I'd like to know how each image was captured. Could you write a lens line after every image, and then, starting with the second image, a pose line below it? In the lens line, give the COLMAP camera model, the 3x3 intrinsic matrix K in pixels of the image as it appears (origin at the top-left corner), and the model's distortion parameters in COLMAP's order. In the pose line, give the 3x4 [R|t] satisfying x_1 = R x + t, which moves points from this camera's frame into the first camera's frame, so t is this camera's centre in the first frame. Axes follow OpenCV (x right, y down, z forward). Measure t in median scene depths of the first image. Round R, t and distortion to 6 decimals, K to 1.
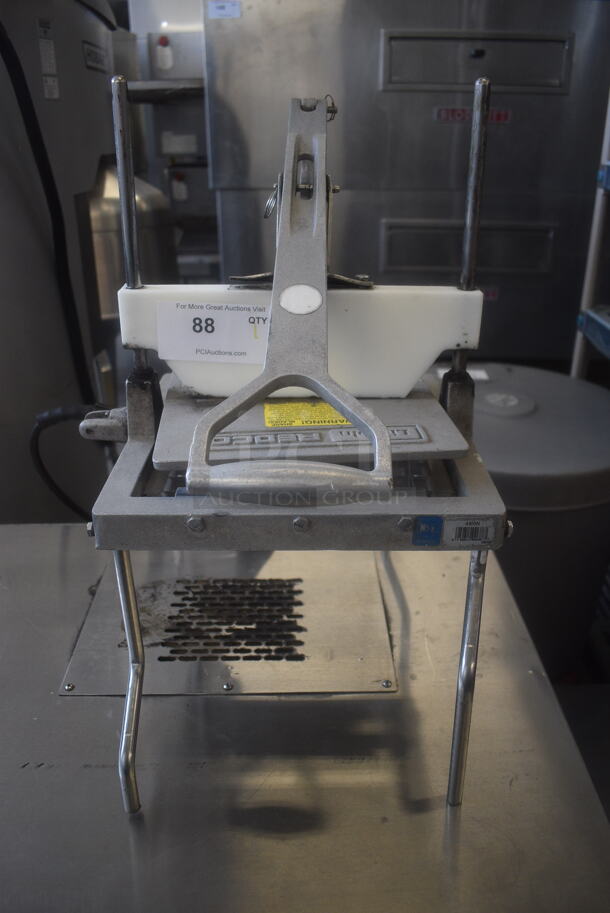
lens RADIAL K [[706.5, 0, 327.4], [0, 706.5, 454.0], [0, 0, 1]] dist [-0.074544, -0.001612]
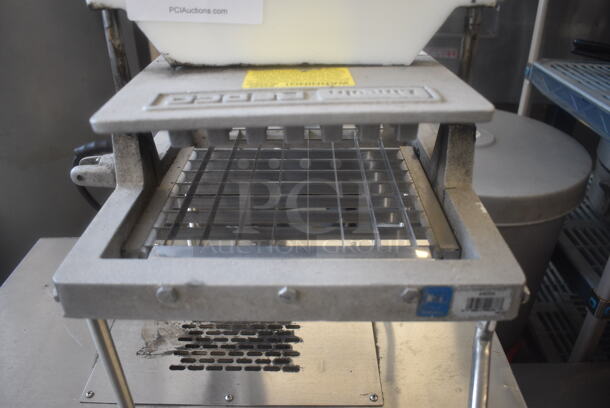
lens RADIAL K [[472.0, 0, 314.2], [0, 472.0, 203.6], [0, 0, 1]] dist [-0.074544, -0.001612]
pose [[0.999539, 0.011793, -0.027987, 0.007906], [-0.009472, 0.996616, 0.081645, -0.032749], [0.028855, -0.081342, 0.996268, 0.276289]]
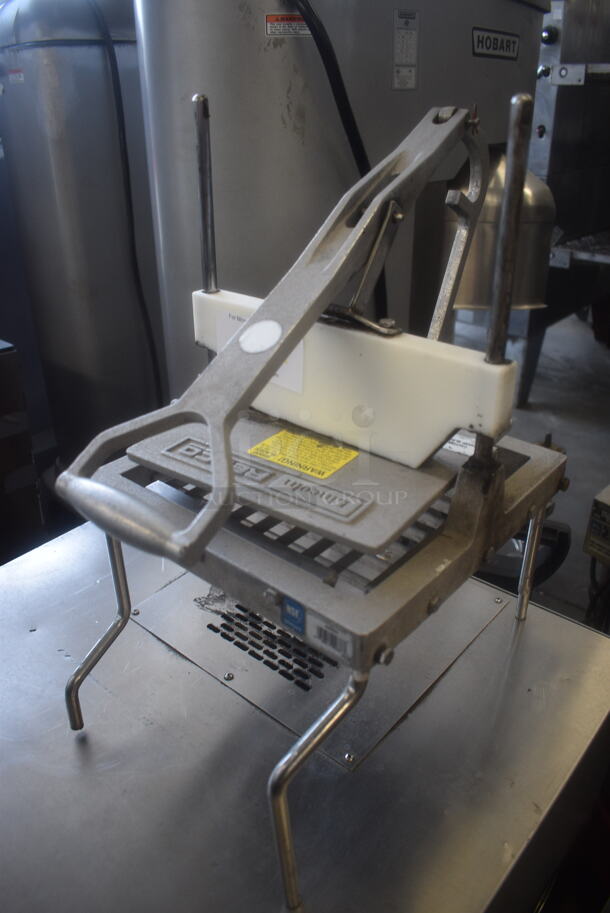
lens RADIAL K [[704.0, 0, 305.0], [0, 704.0, 456.5], [0, 0, 1]] dist [-0.072567, 0.000081]
pose [[0.737027, 0.301861, -0.604707, 0.441902], [-0.278172, 0.950906, 0.135638, -0.145363], [0.615964, 0.068244, 0.784813, 0.209534]]
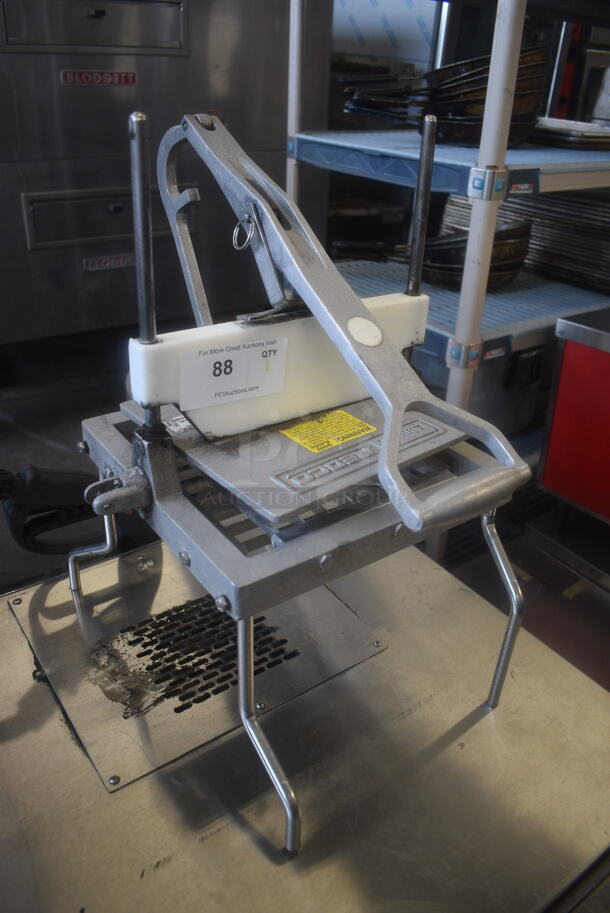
lens RADIAL K [[704.0, 0, 305.0], [0, 704.0, 456.5], [0, 0, 1]] dist [-0.072567, 0.000081]
pose [[0.828889, -0.249705, 0.500590, -0.474740], [0.210084, 0.968298, 0.135145, -0.136418], [-0.518466, -0.006854, 0.855071, 0.087065]]
